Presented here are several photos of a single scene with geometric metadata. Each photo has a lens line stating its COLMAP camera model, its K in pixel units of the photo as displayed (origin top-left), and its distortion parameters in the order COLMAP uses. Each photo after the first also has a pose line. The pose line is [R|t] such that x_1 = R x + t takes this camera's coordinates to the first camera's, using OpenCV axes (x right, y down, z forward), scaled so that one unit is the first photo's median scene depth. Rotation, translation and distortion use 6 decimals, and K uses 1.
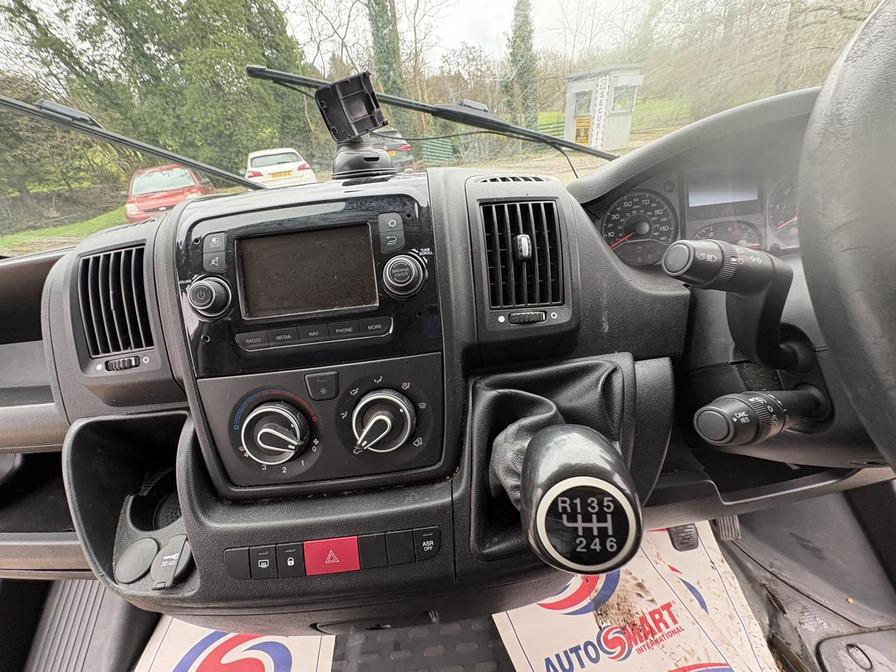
lens RADIAL K [[355.4, 0, 450.2], [0, 355.4, 340.7], [0, 0, 1]] dist [0.001295, 0.000357]
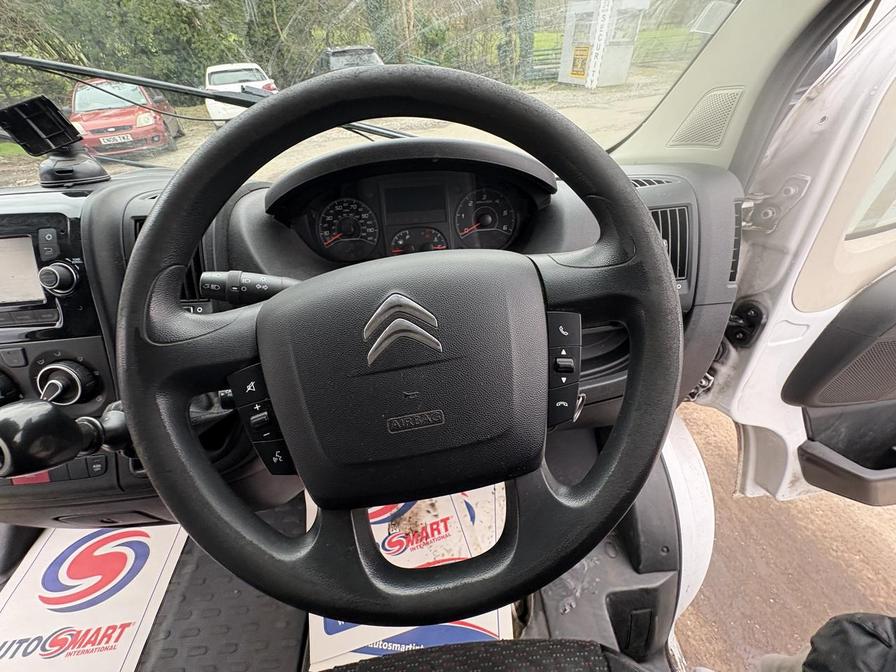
lens RADIAL K [[355.4, 0, 450.2], [0, 355.4, 340.7], [0, 0, 1]] dist [0.001295, 0.000357]
pose [[0.998868, 0.033129, 0.034134, 0.563509], [-0.038001, 0.987384, 0.153713, -0.093489], [-0.028611, -0.154837, 0.987526, -0.173689]]
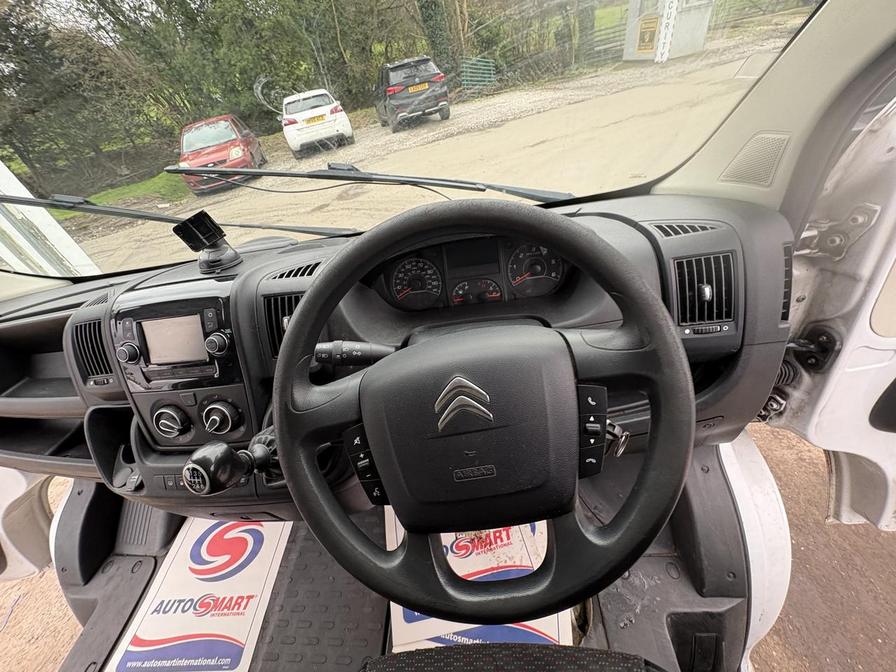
lens RADIAL K [[355.9, 0, 451.4], [0, 355.9, 340.9], [0, 0, 1]] dist [0.002455, 0.000351]
pose [[0.990691, 0.010458, -0.135725, 0.576141], [0.011777, 0.986721, 0.161995, -0.212100], [0.135617, -0.162085, 0.977413, -0.279008]]
